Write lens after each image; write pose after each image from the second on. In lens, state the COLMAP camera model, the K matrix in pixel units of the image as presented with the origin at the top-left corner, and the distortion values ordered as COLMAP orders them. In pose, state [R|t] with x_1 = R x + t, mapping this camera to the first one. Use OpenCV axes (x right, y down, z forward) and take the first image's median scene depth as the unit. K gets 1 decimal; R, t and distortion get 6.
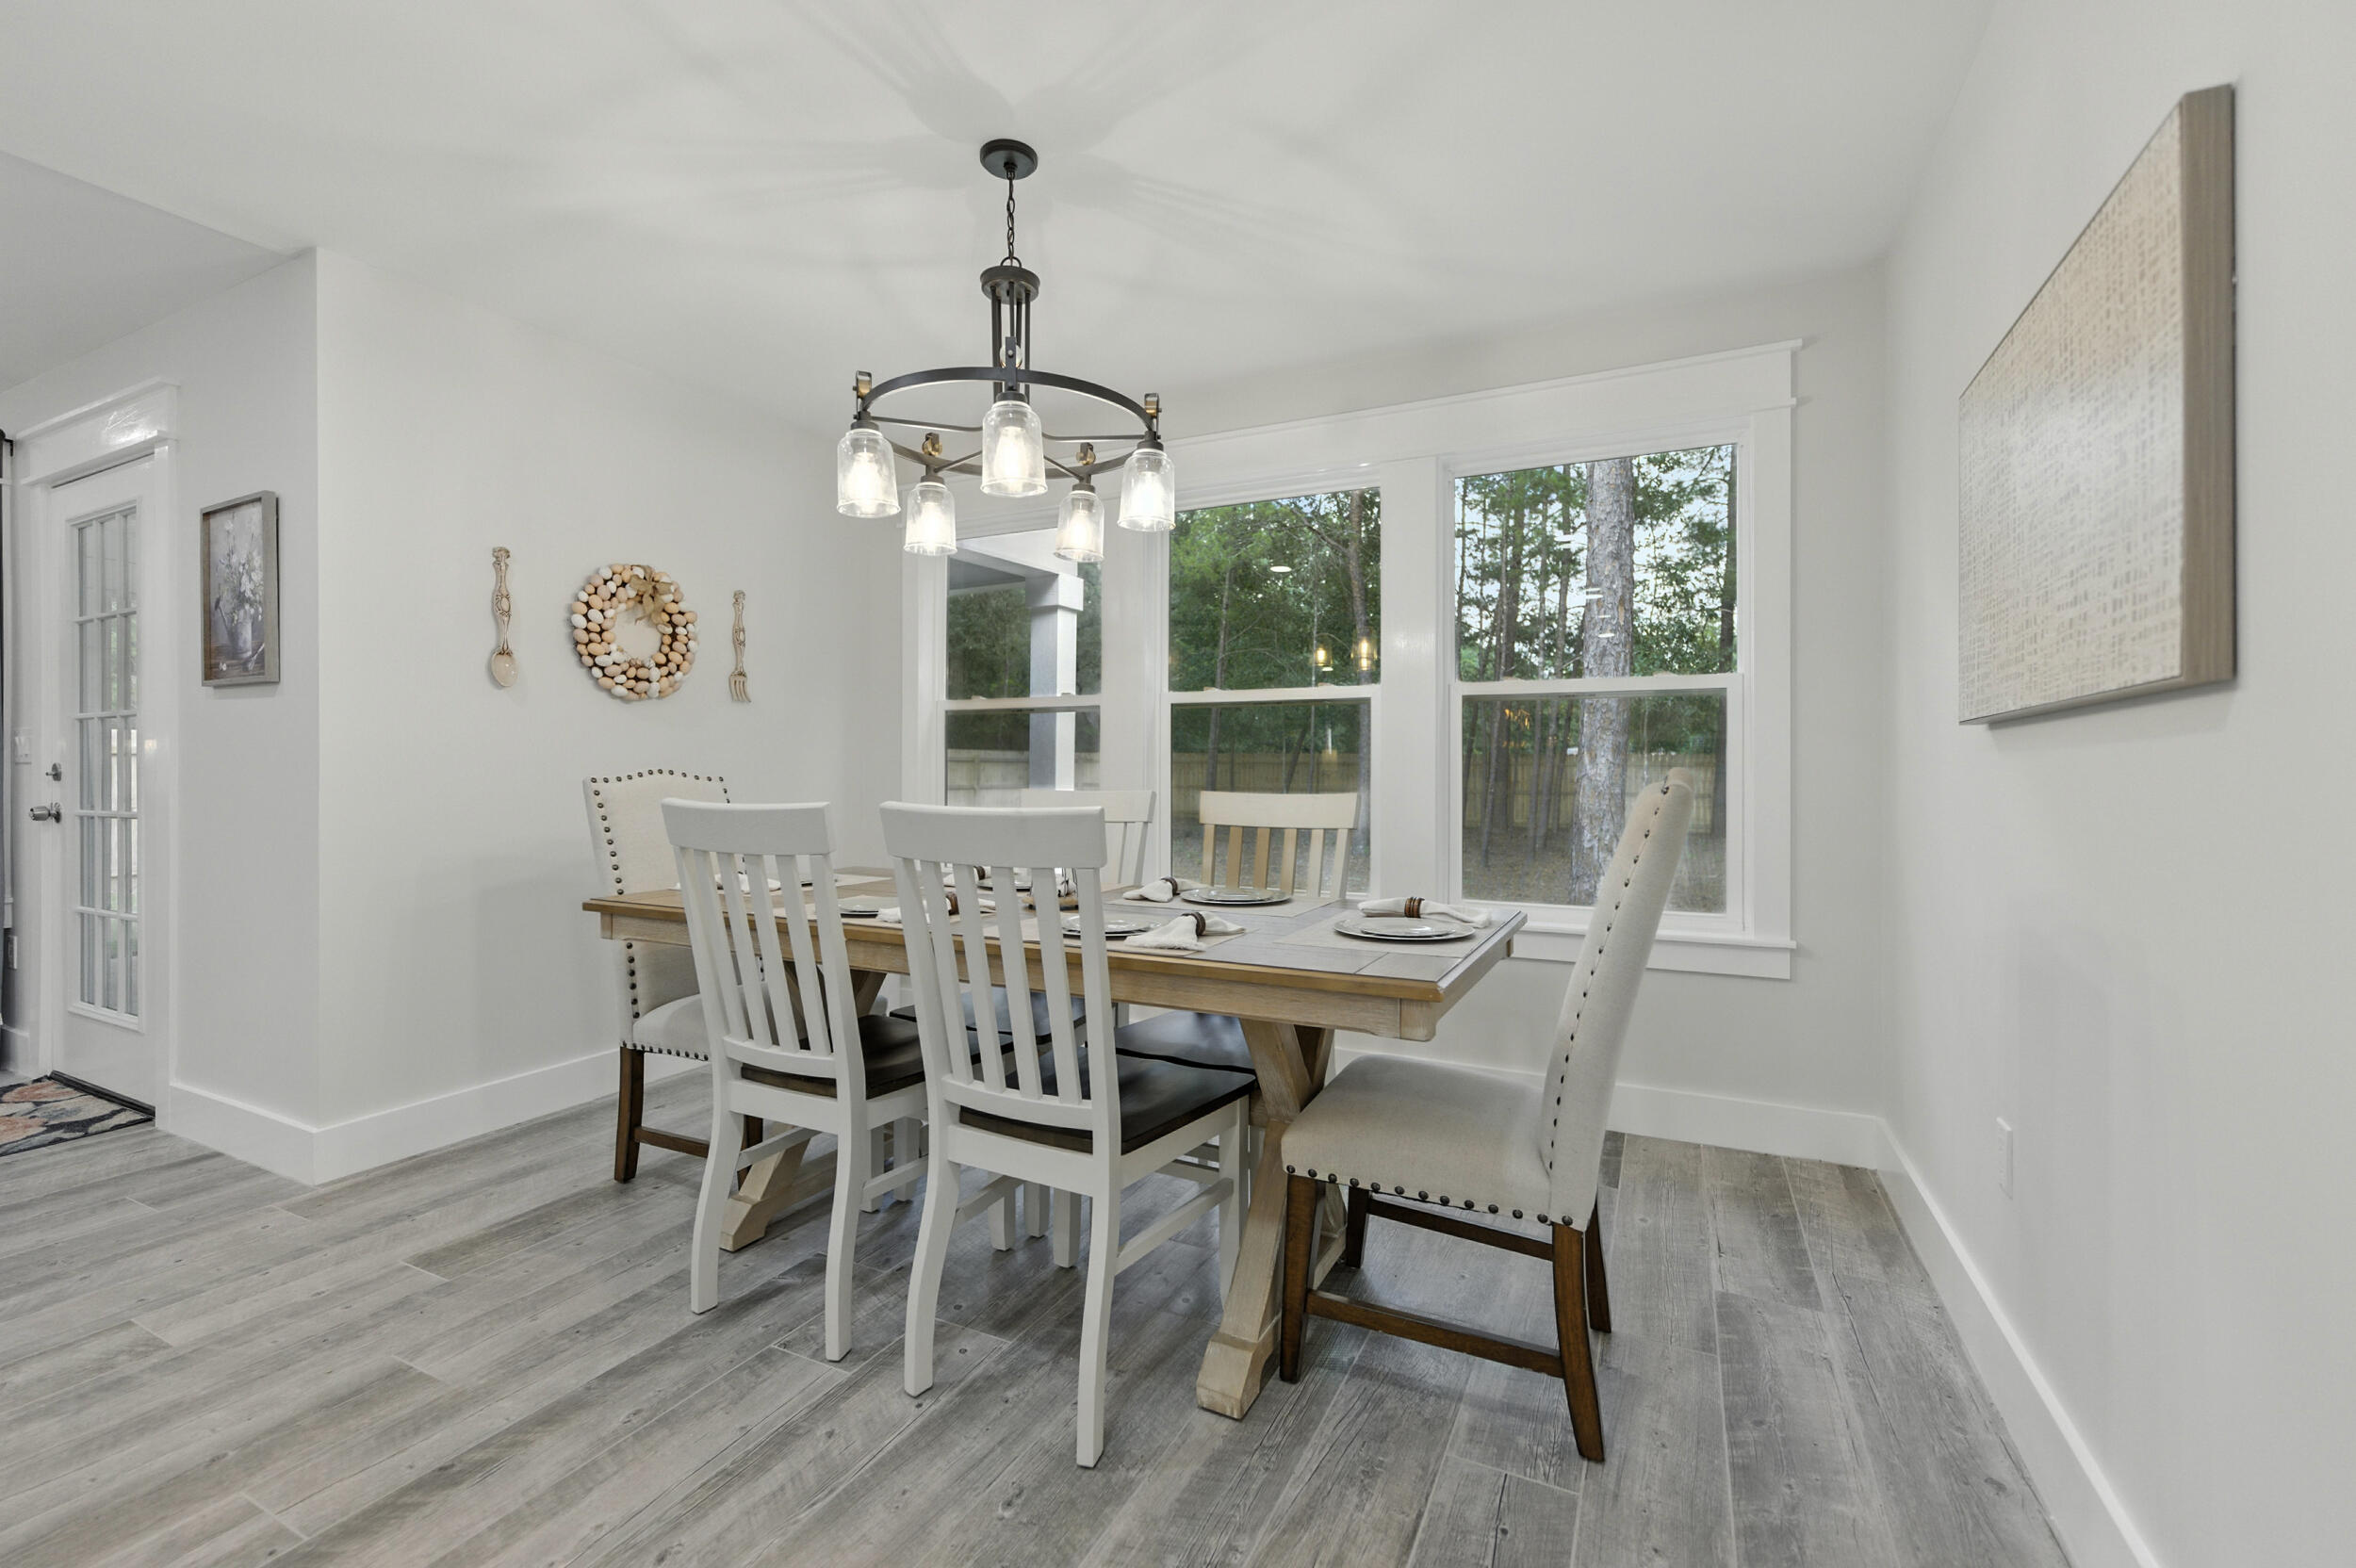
lens RADIAL K [[972.3, 0, 1156.7], [0, 972.3, 757.8], [0, 0, 1]] dist [0.000193, 0.000107]
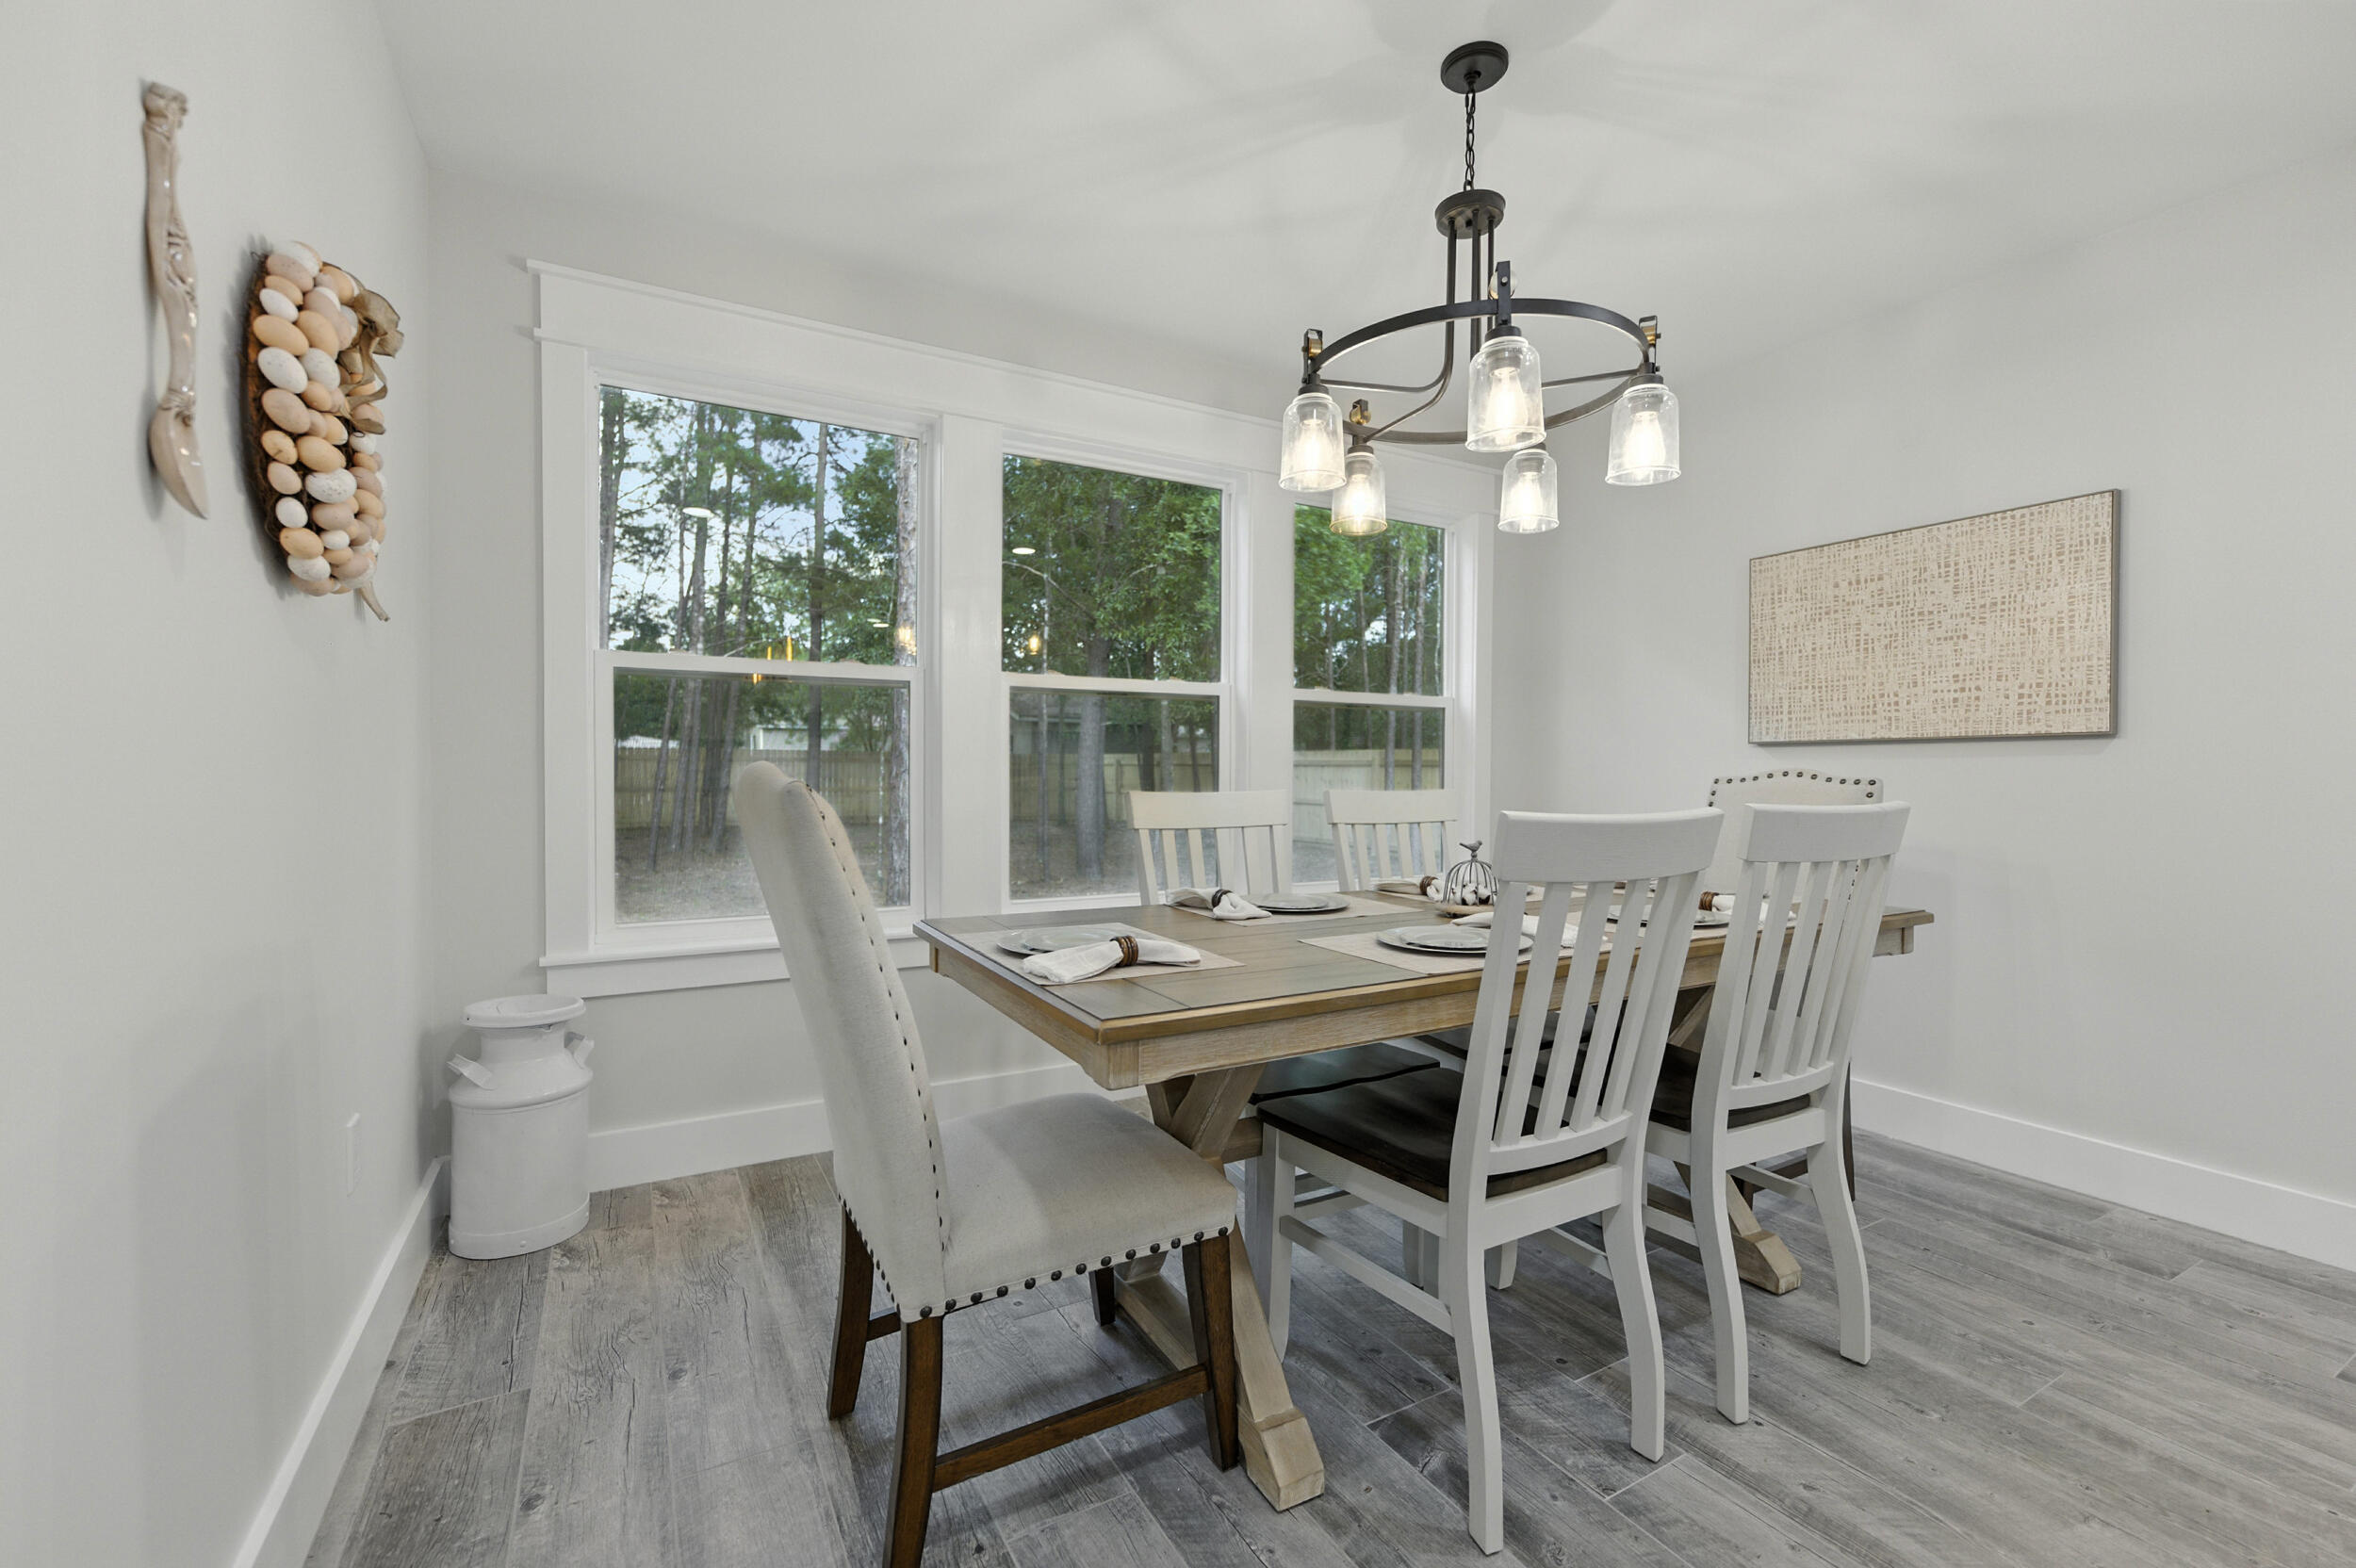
lens RADIAL K [[990.7, 0, 1178.0], [0, 990.7, 784.0], [0, 0, 1]] dist [-0.031677, 0.023557]
pose [[0.559403, -0.010514, 0.828829, -0.720341], [-0.013925, 0.999659, 0.022079, 0.007976], [-0.828779, -0.023892, 0.559066, 0.497631]]
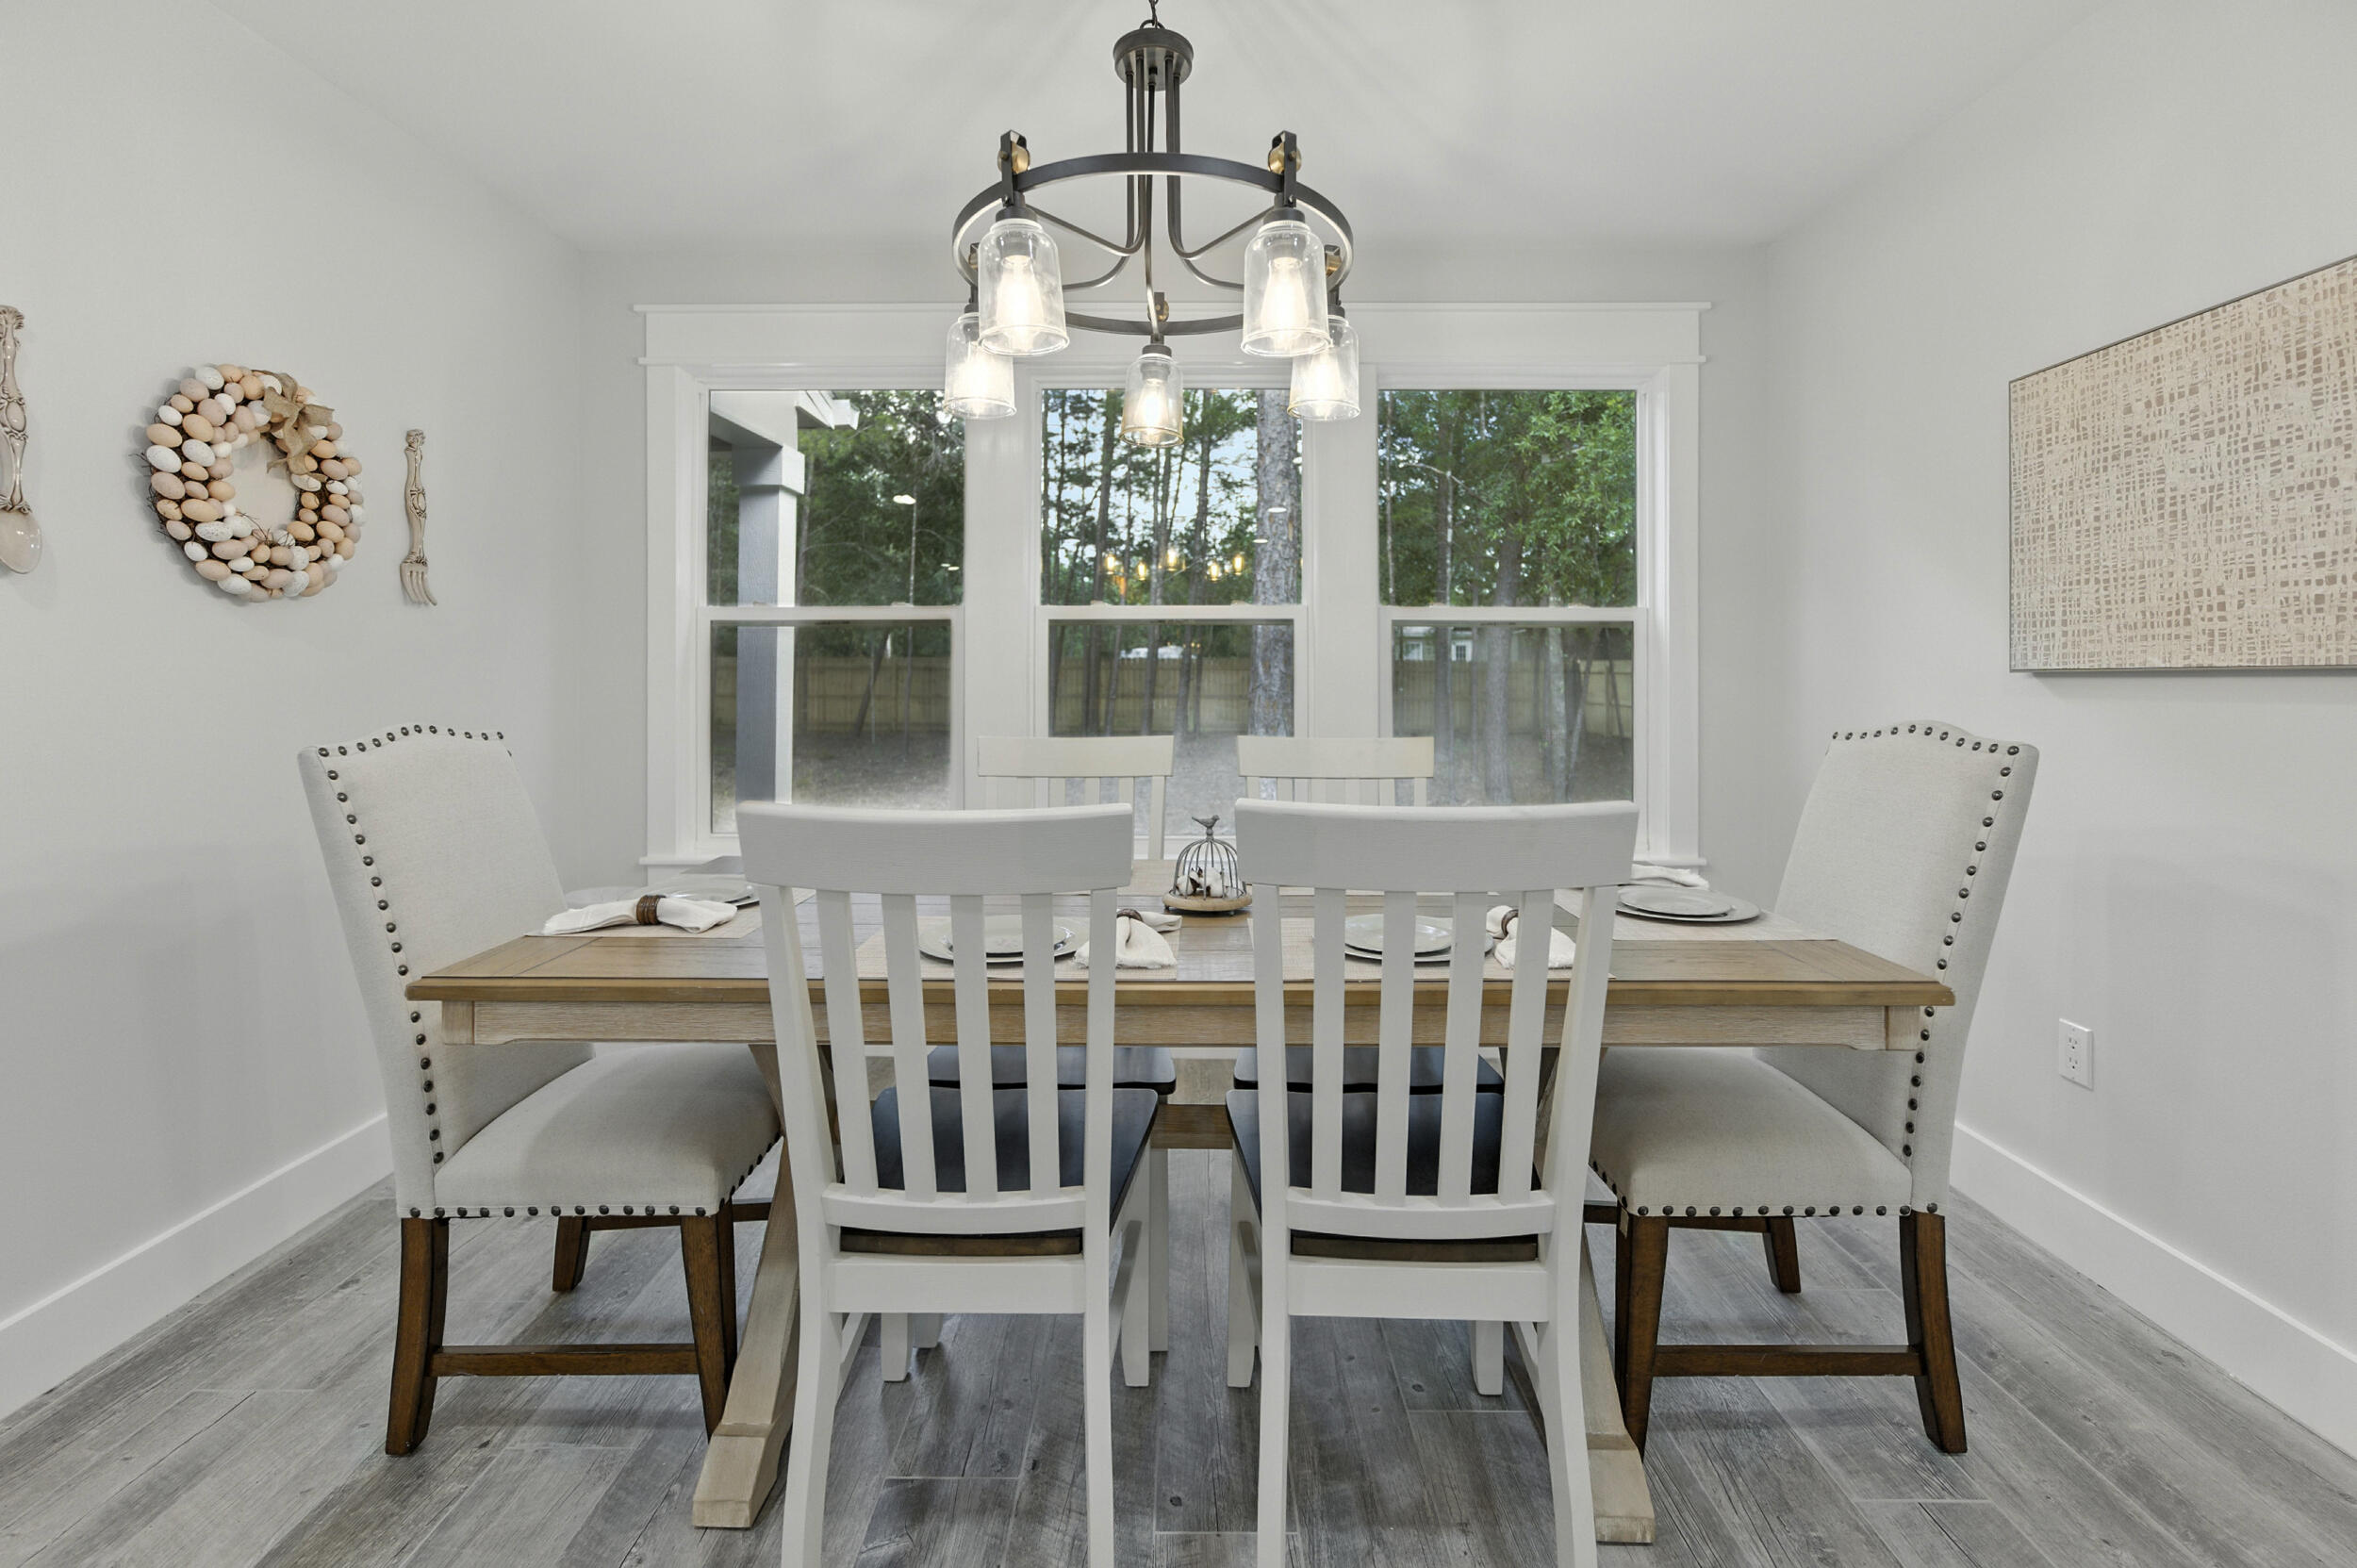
lens RADIAL K [[1013.6, 0, 1177.7], [0, 1013.6, 671.0], [0, 0, 1]] dist [0.002501, -0.000239]
pose [[0.898472, -0.000921, 0.439029, -0.324920], [-0.002860, 0.999964, 0.007949, -0.024360], [-0.439021, -0.008398, 0.898438, 0.215001]]
